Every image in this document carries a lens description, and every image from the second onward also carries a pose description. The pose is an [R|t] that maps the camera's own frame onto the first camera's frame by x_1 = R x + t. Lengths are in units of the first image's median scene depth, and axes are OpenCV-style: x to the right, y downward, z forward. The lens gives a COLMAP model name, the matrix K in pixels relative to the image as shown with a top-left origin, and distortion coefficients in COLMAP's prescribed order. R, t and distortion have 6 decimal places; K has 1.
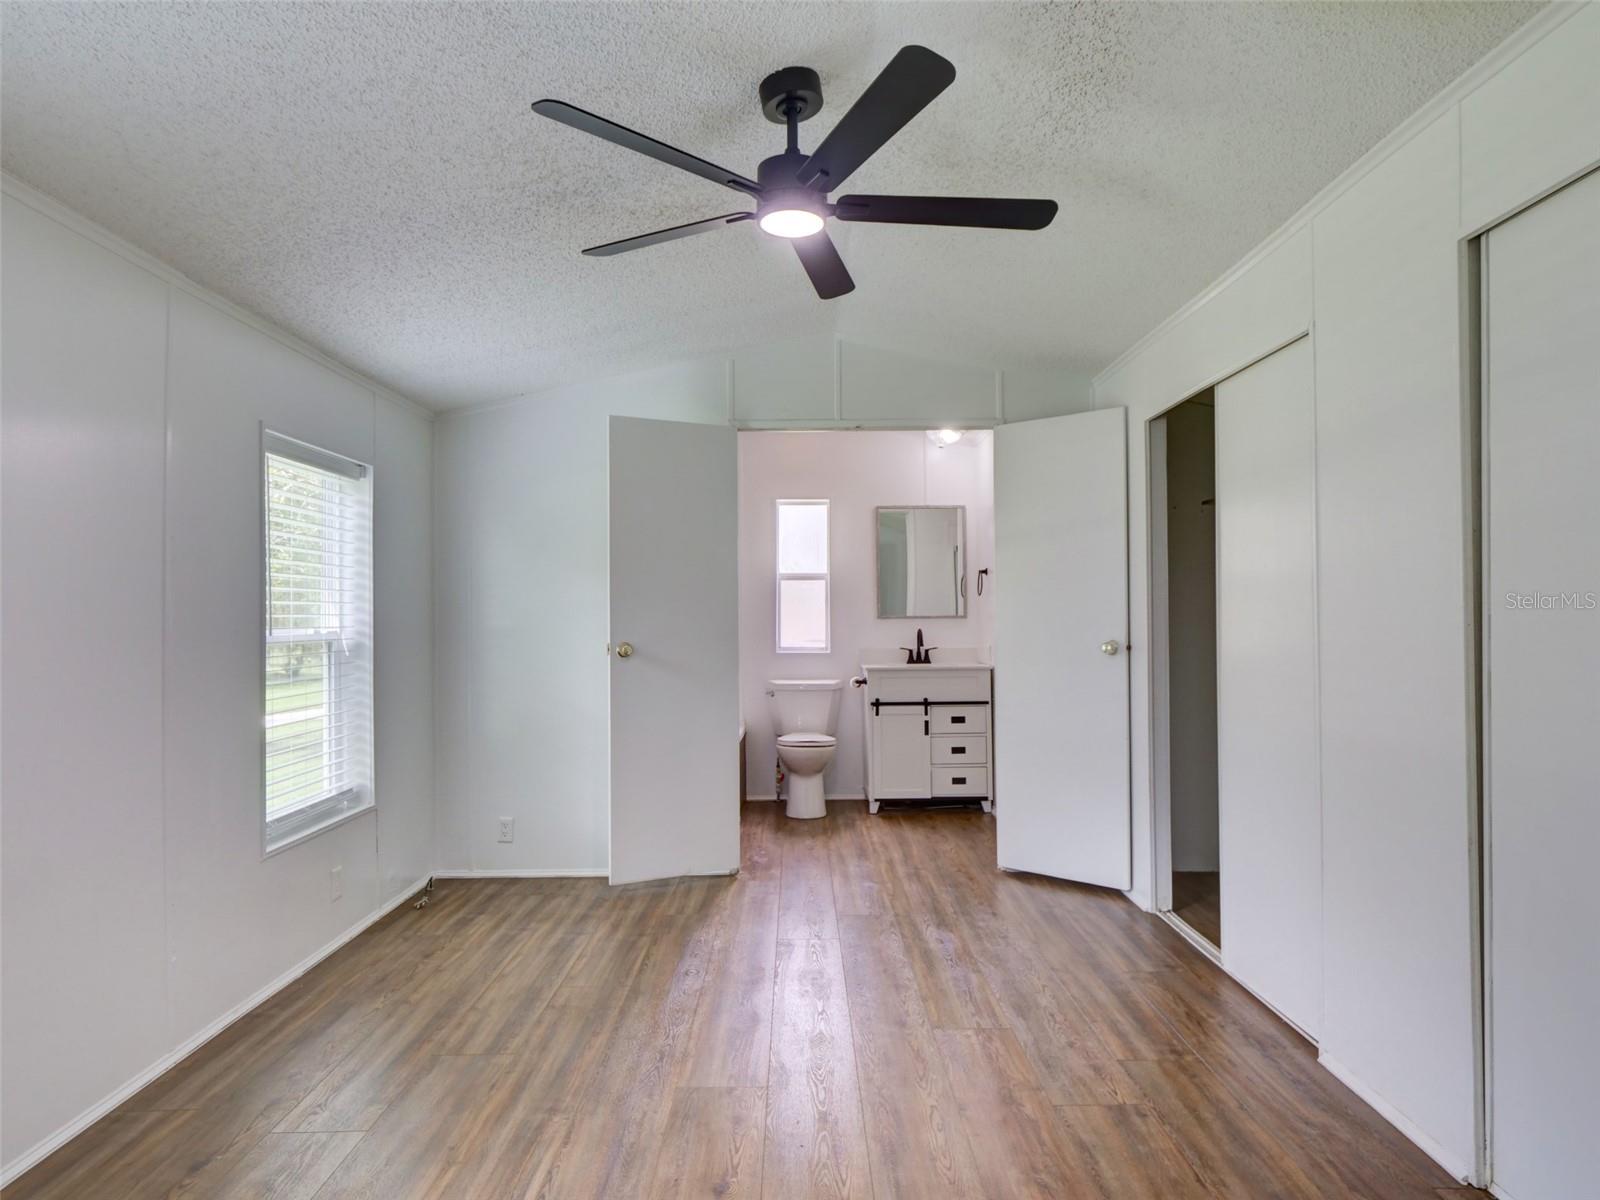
lens RADIAL K [[916.7, 0, 800.0], [0, 916.7, 600.0], [0, 0, 1]] dist [-0.000735, 0.000410]
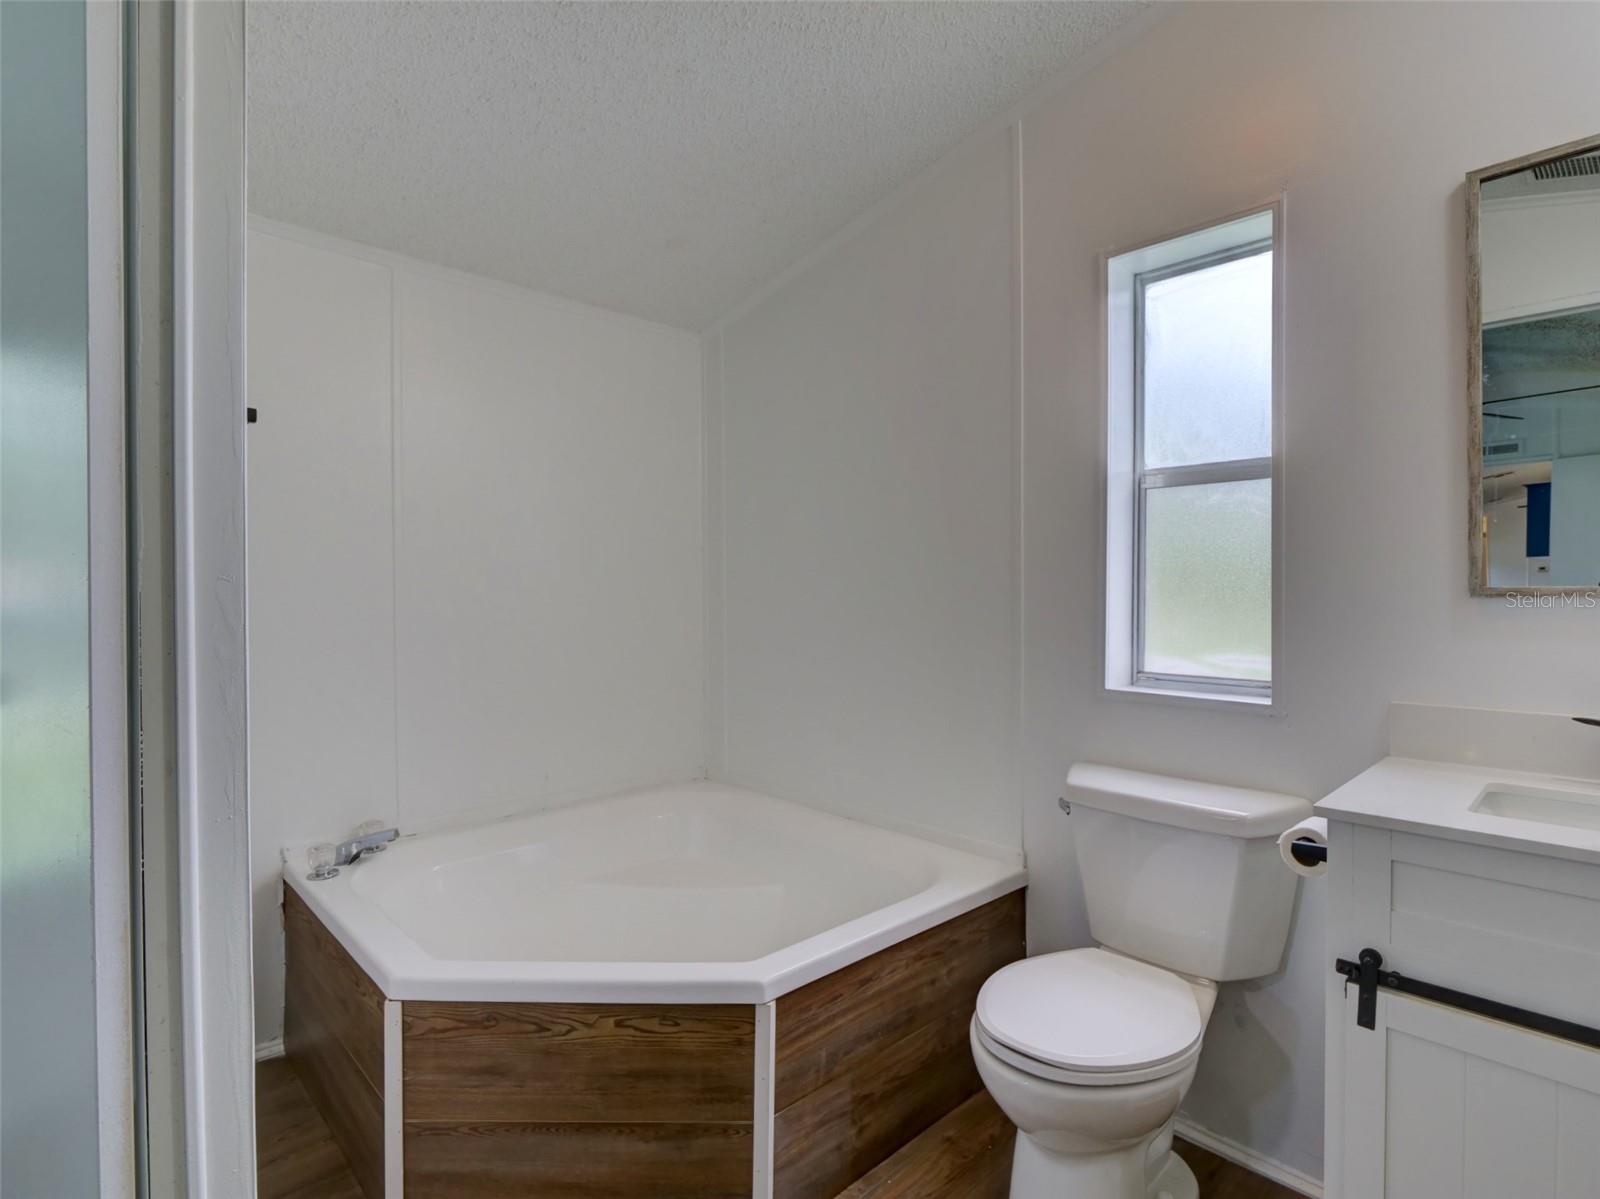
lens RADIAL K [[797.4, 0, 798.1], [0, 797.4, 598.3], [0, 0, 1]] dist [-0.014486, 0.000032]
pose [[0.691490, 0.011938, -0.722287, 0.127500], [0.009358, 0.999632, 0.025481, 0.014537], [0.722325, -0.024379, 0.691124, 0.773957]]
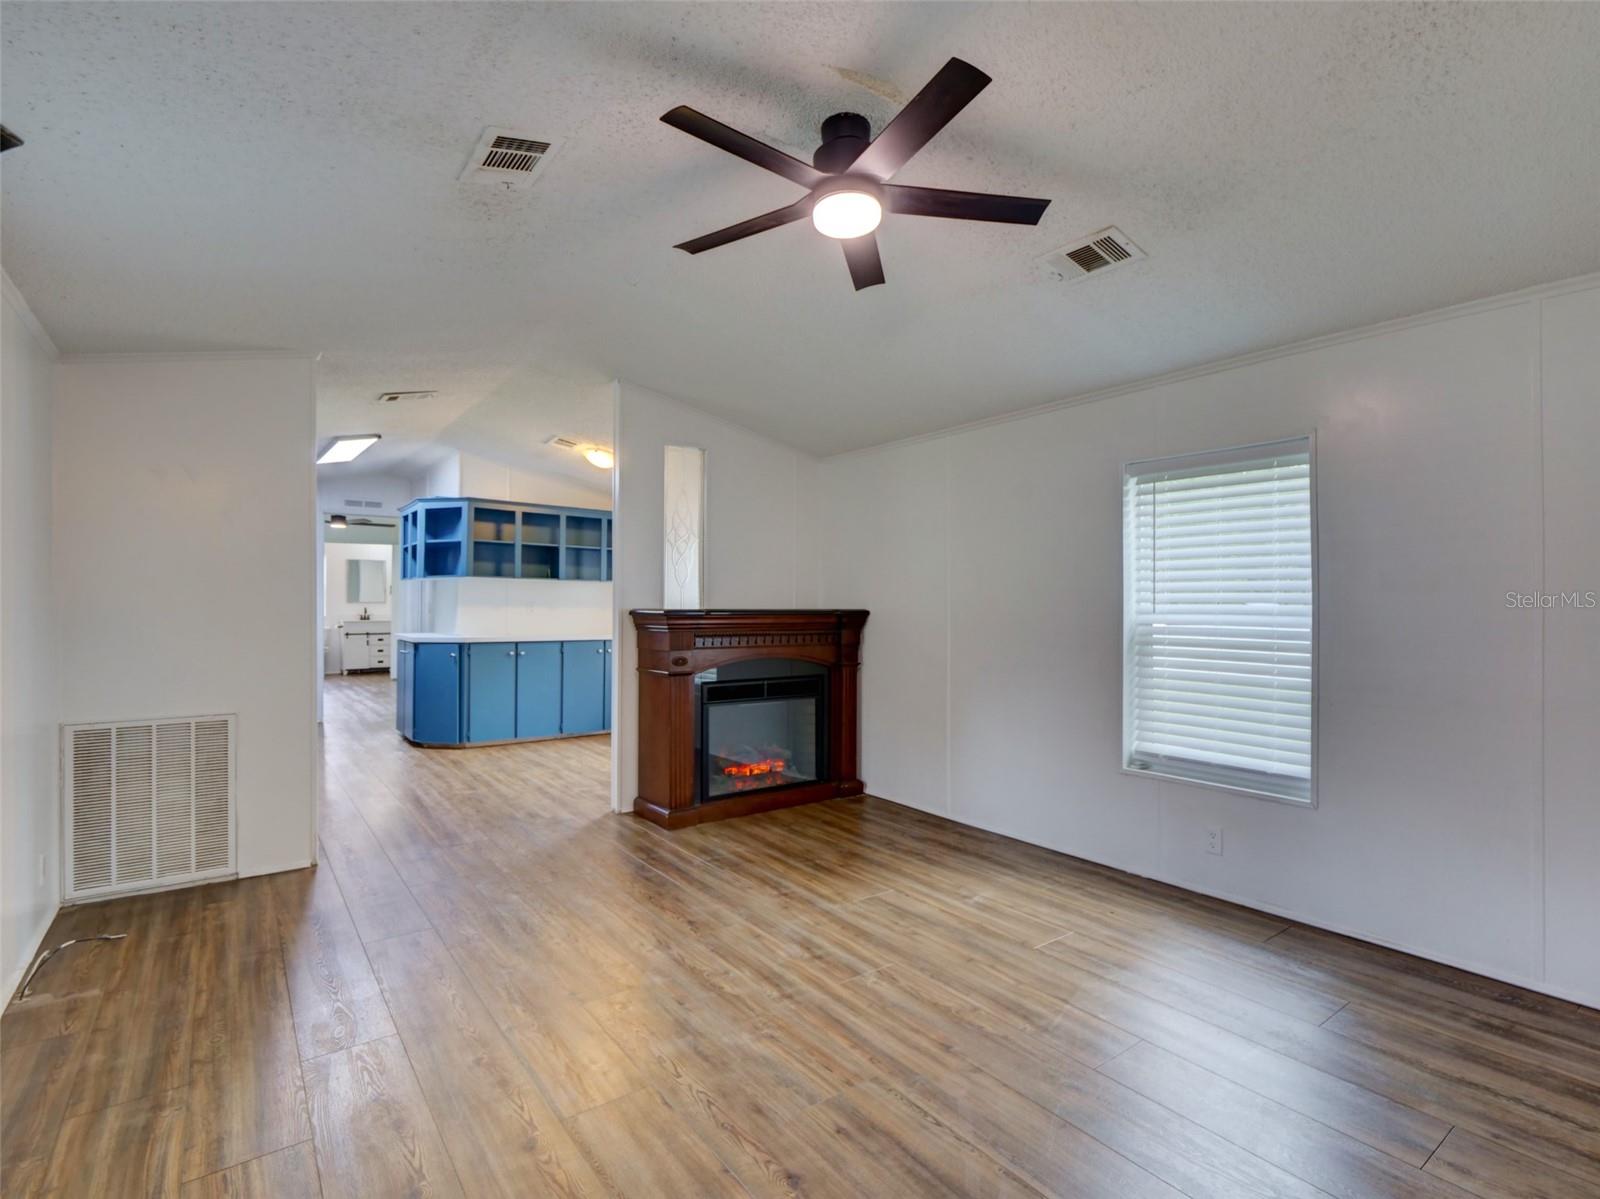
lens RADIAL K [[779.1, 0, 801.3], [0, 779.1, 601.0], [0, 0, 1]] dist [-0.012651, -0.000215]
pose [[0.803025, 0.013502, 0.595792, -0.206710], [-0.021678, 0.999743, 0.006563, -0.028791], [-0.595550, -0.018186, 0.803112, -1.647983]]
